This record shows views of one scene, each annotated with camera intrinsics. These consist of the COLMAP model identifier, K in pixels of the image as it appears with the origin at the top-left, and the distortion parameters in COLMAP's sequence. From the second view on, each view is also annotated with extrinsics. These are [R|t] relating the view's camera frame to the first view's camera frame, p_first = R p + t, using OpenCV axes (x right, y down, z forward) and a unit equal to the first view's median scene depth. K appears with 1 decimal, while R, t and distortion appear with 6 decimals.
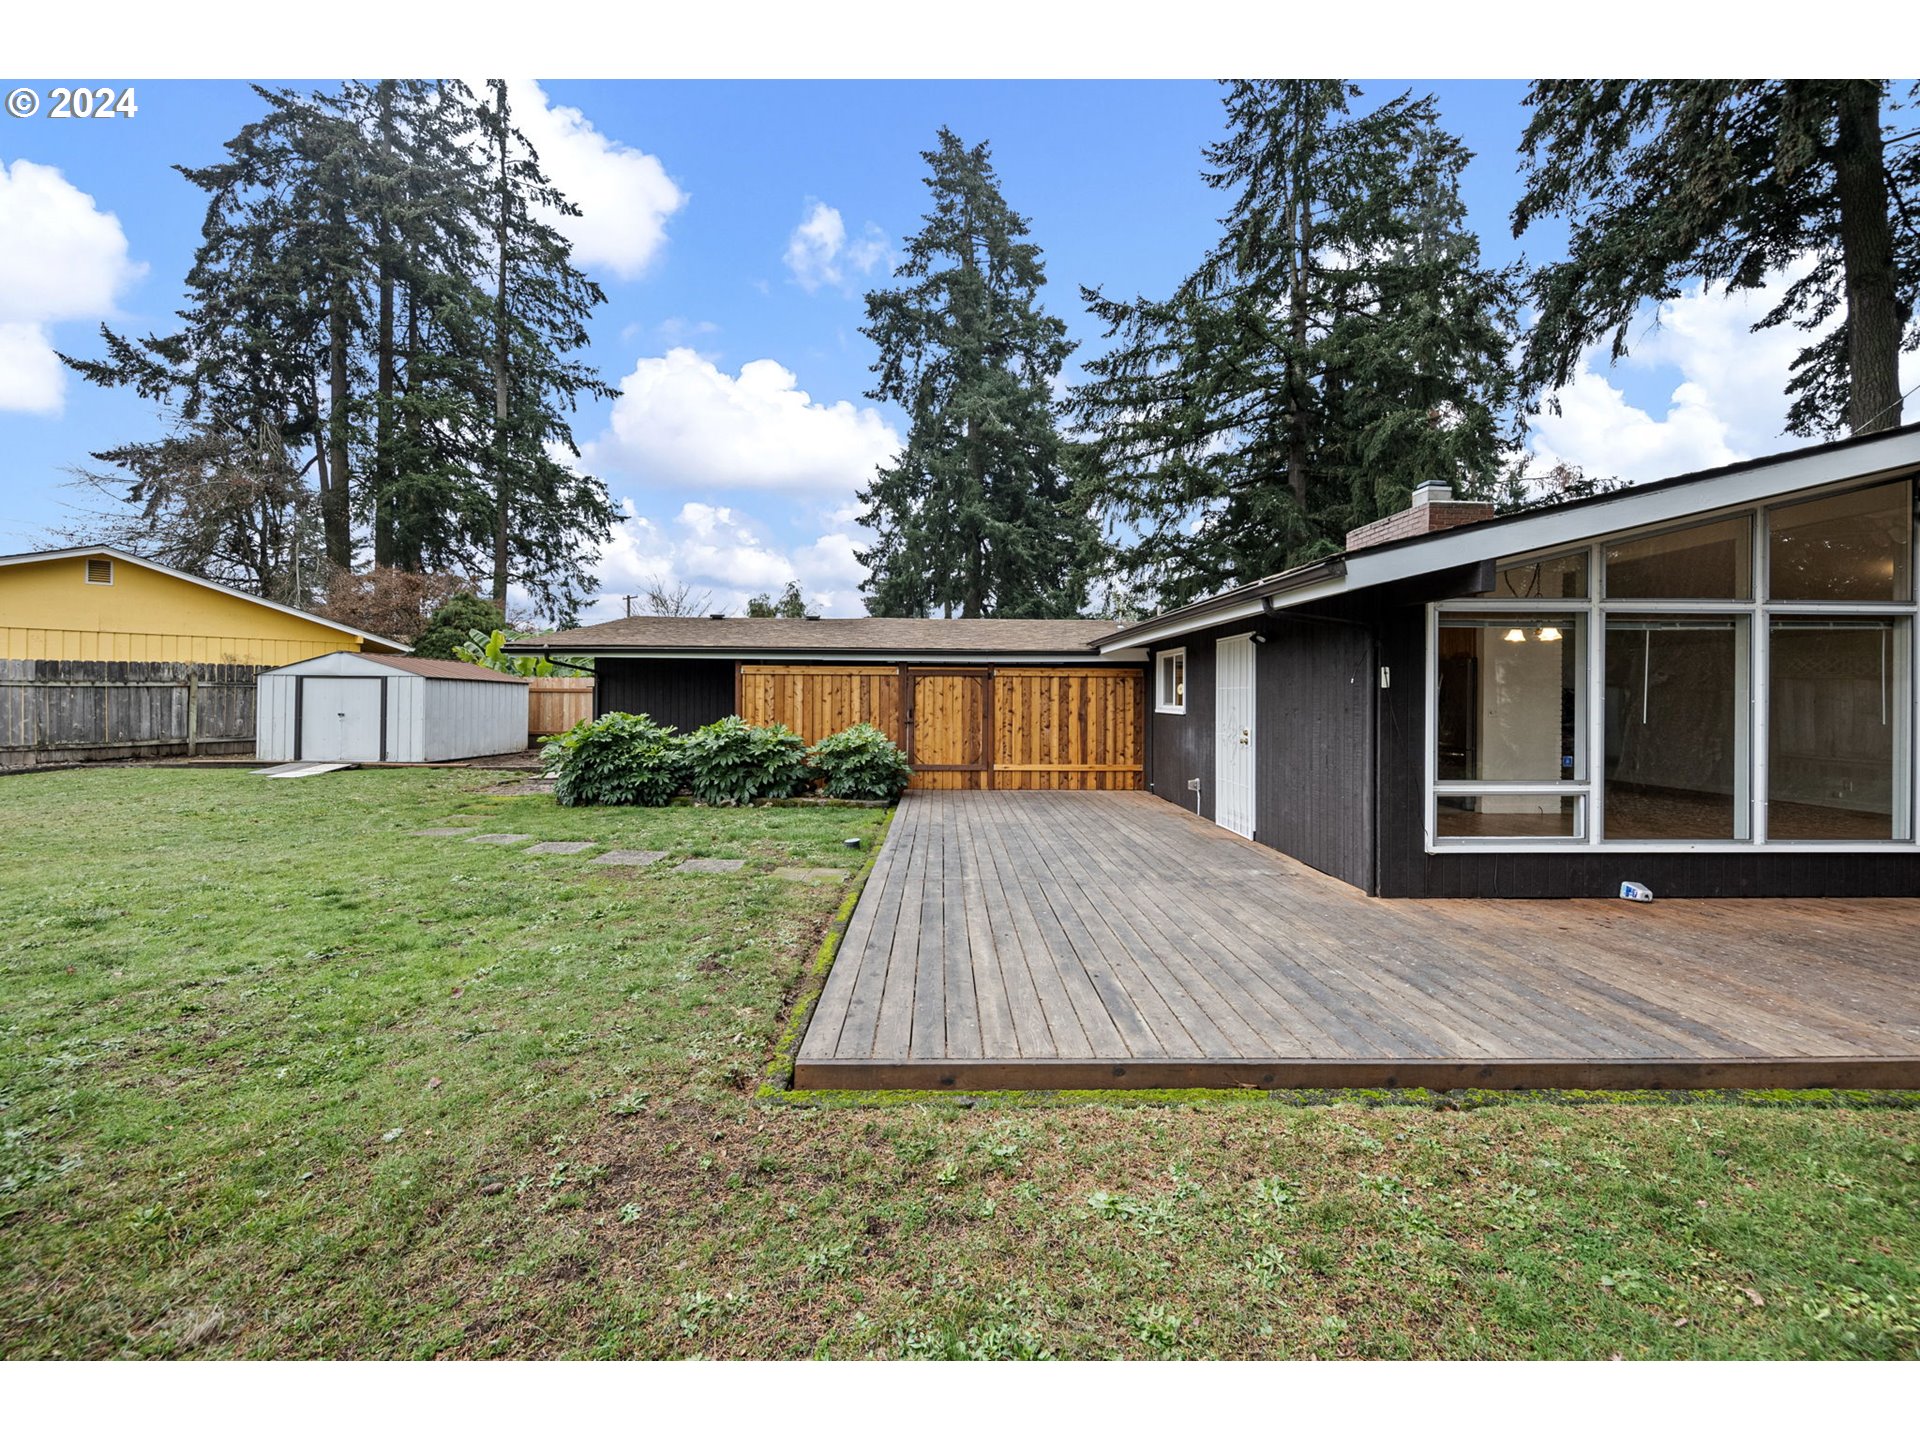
lens RADIAL K [[763.2, 0, 963.5], [0, 763.2, 696.4], [0, 0, 1]] dist [0.009292, -0.004134]
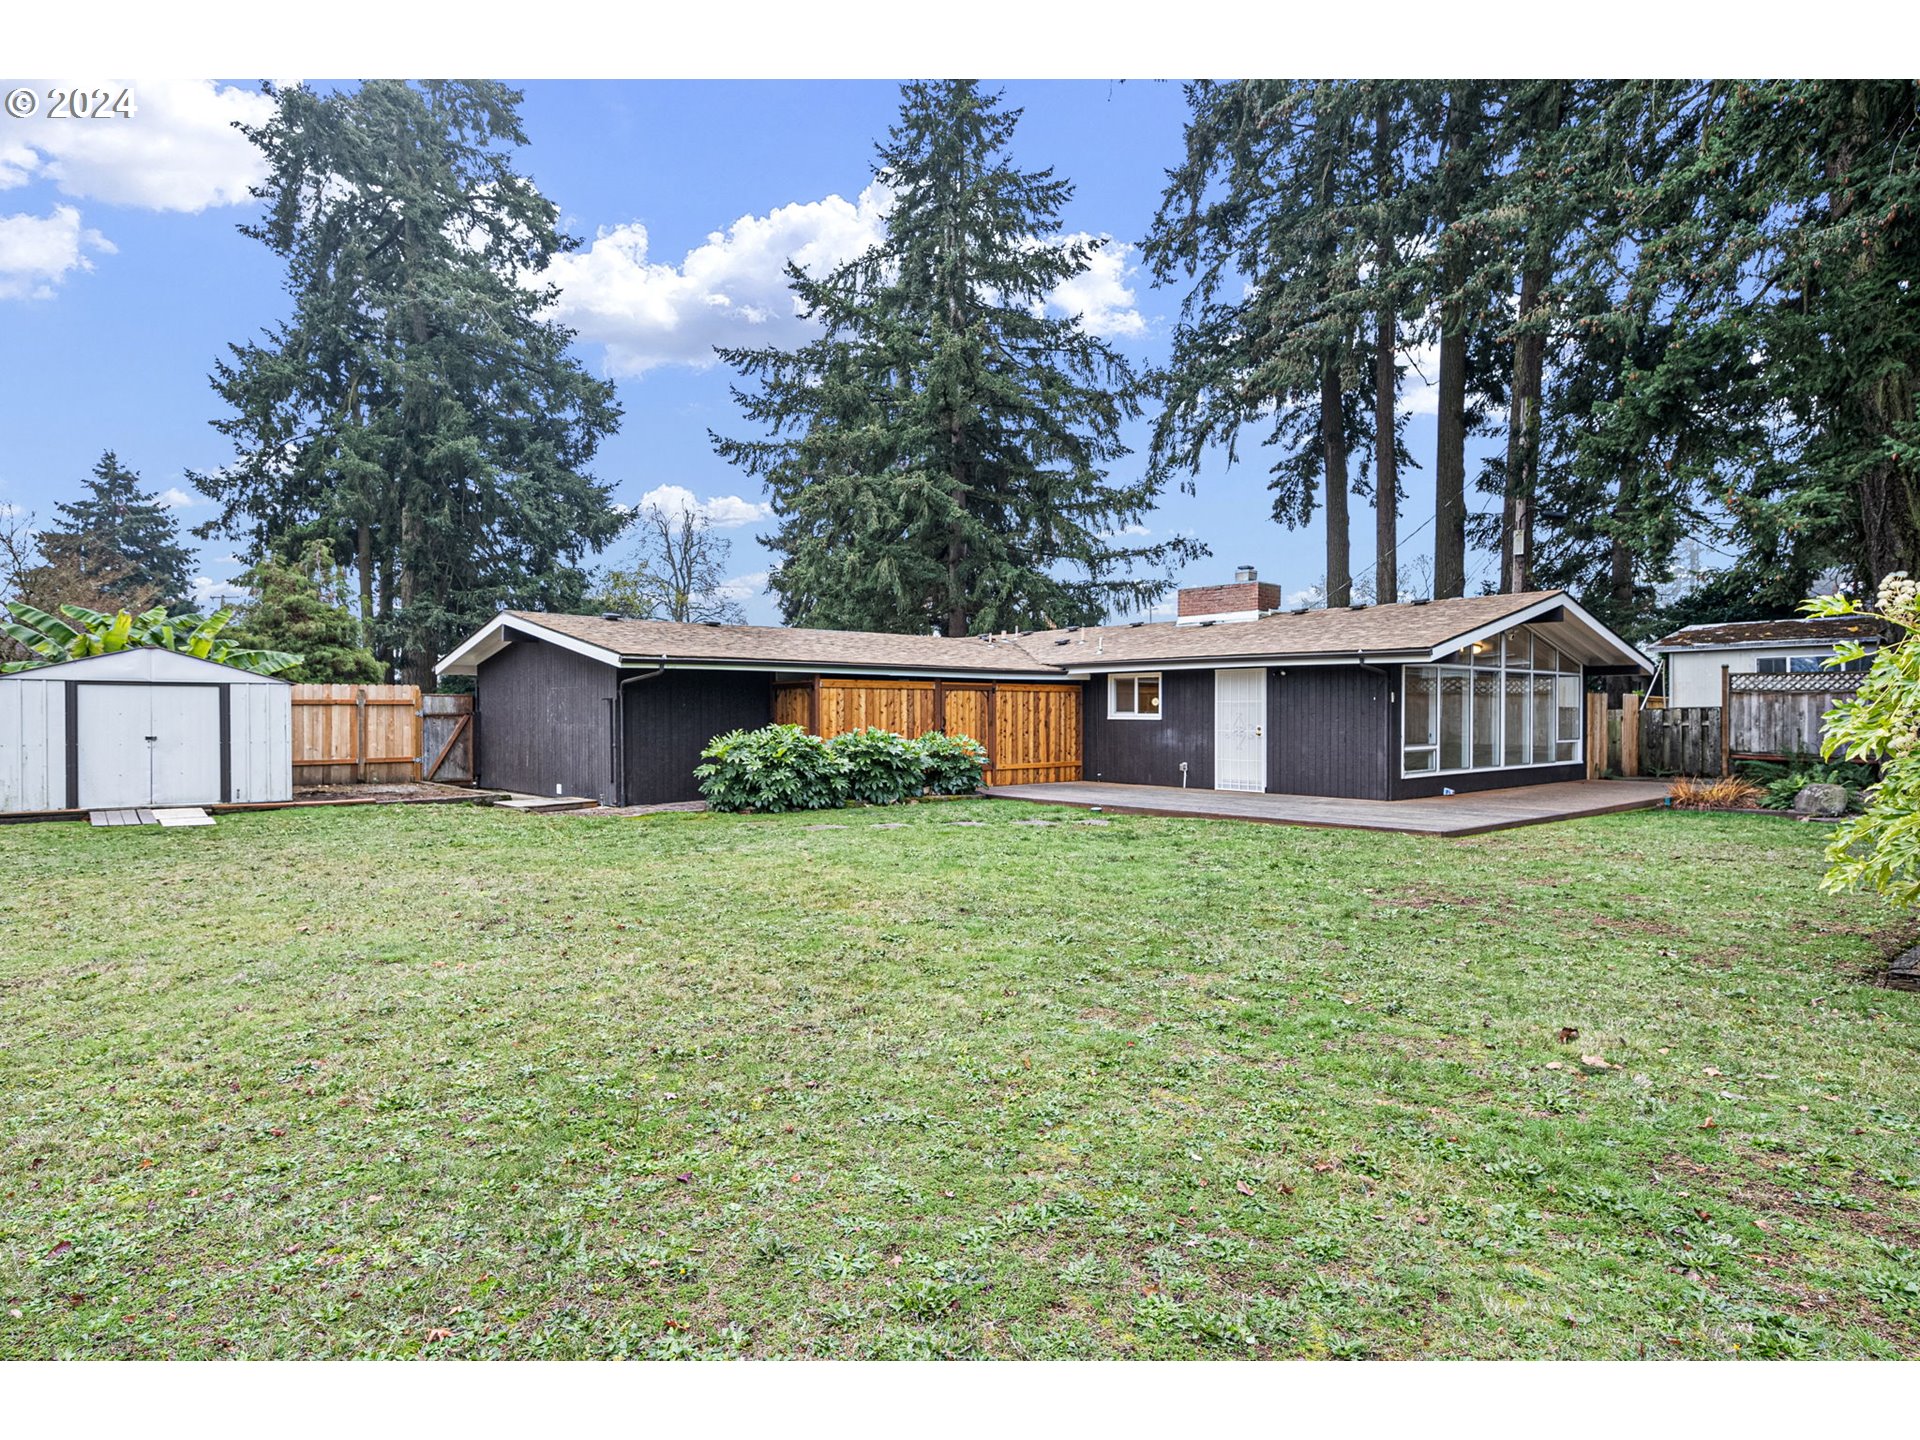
lens RADIAL K [[1049.0, 0, 958.6], [0, 1049.0, 723.1], [0, 0, 1]] dist [0.014330, -0.005510]
pose [[0.772699, -0.013379, 0.634632, -0.856941], [0.003877, 0.999859, 0.016358, -0.002341], [-0.634761, -0.010180, 0.772641, -0.188408]]
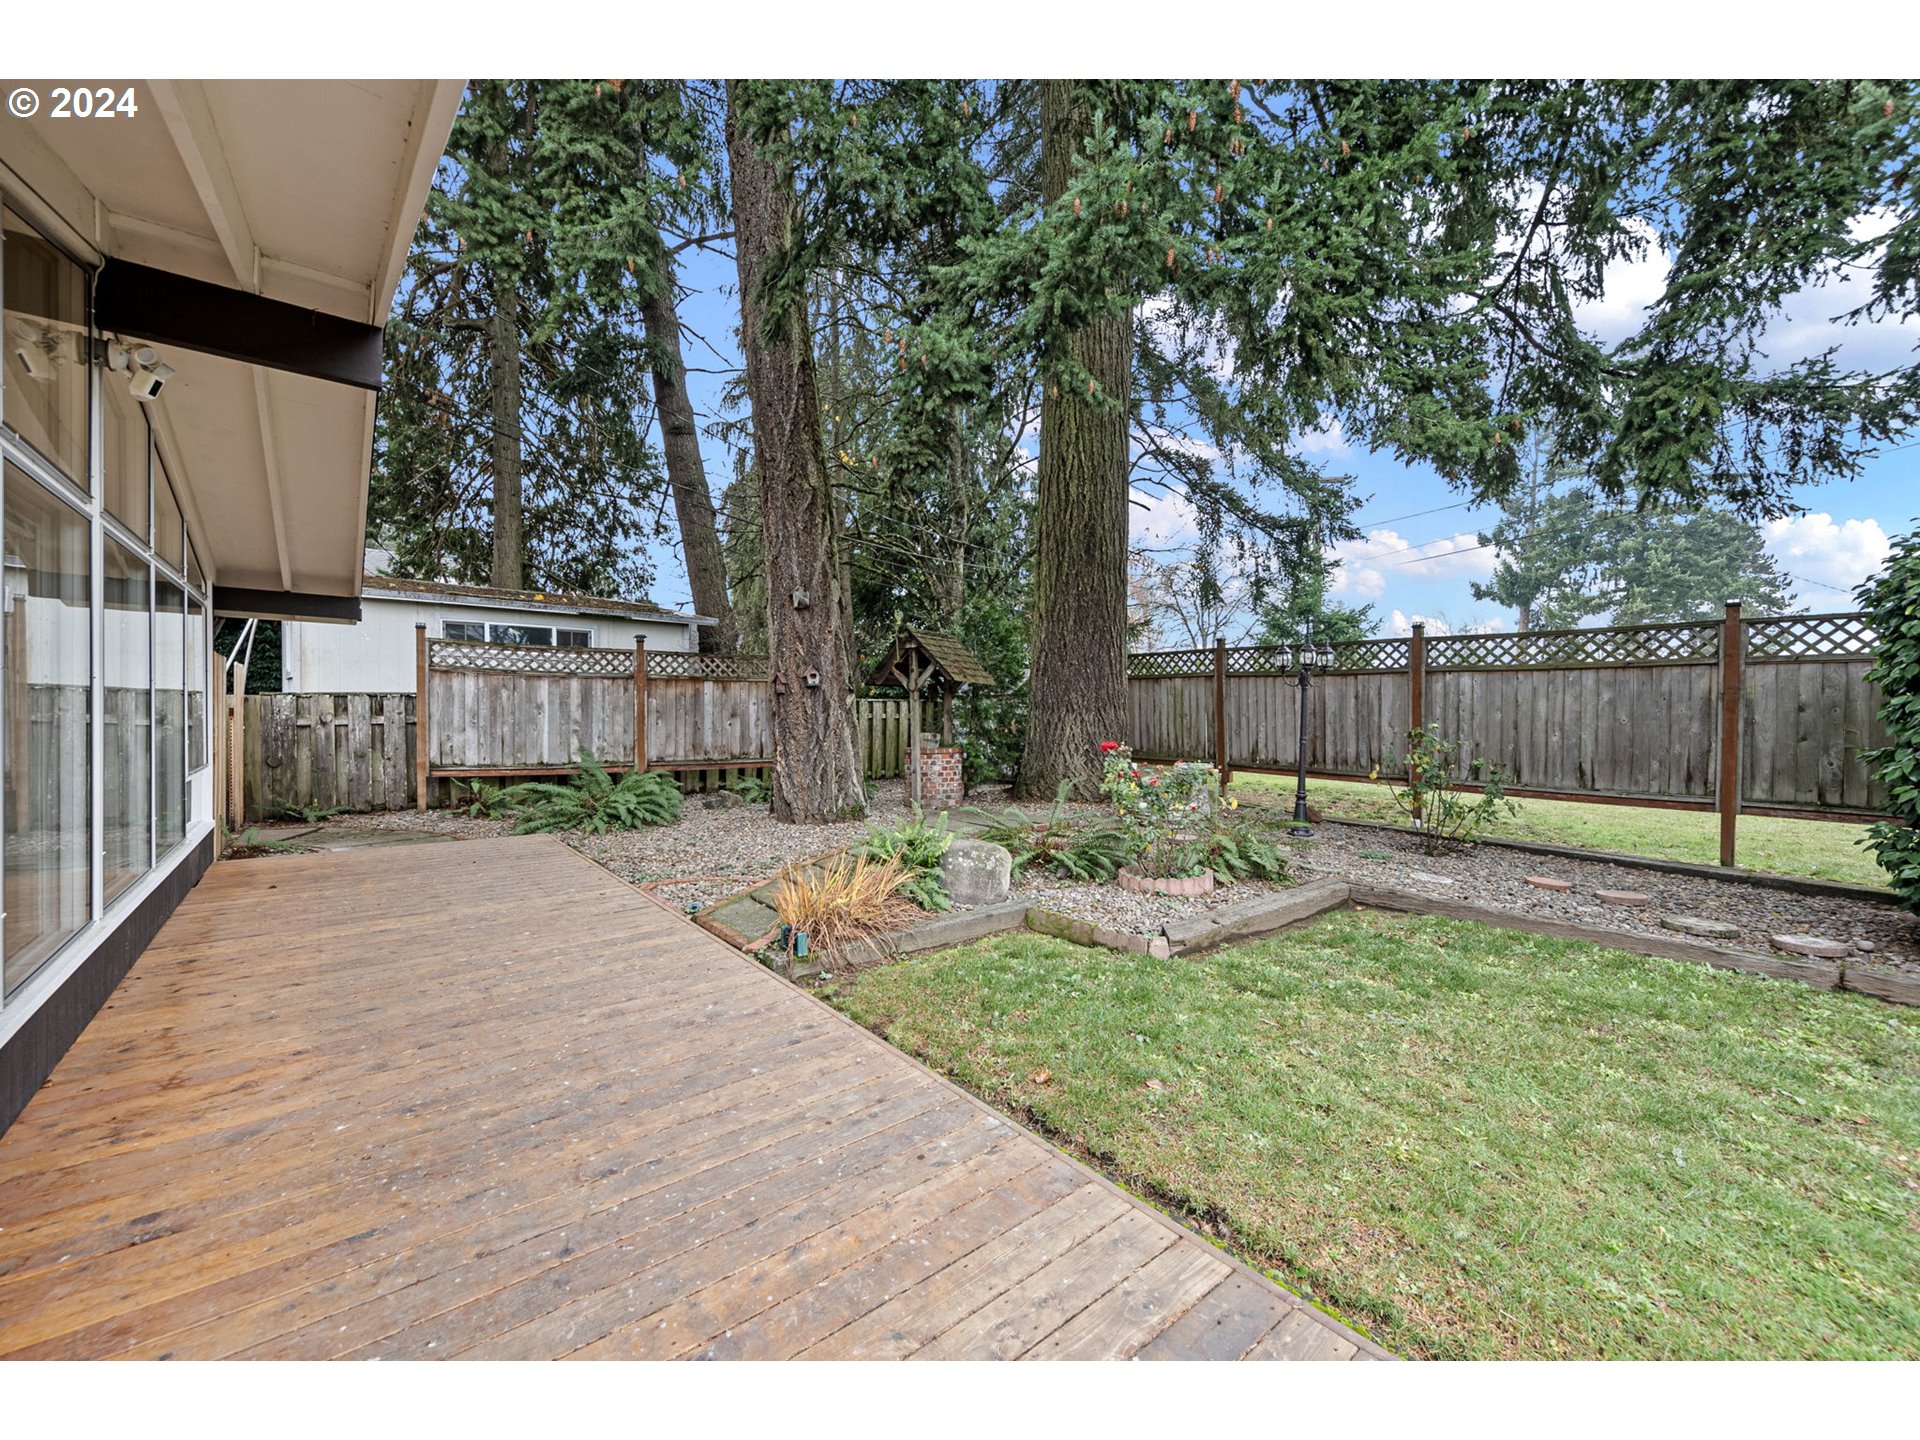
lens RADIAL K [[763.2, 0, 971.6], [0, 763.2, 716.4], [0, 0, 1]] dist [0.009292, -0.004134]
pose [[-0.618162, -0.019649, 0.785805, 0.151921], [-0.017673, 0.999782, 0.011096, 0.007749], [-0.785852, -0.007028, -0.618375, 0.325743]]
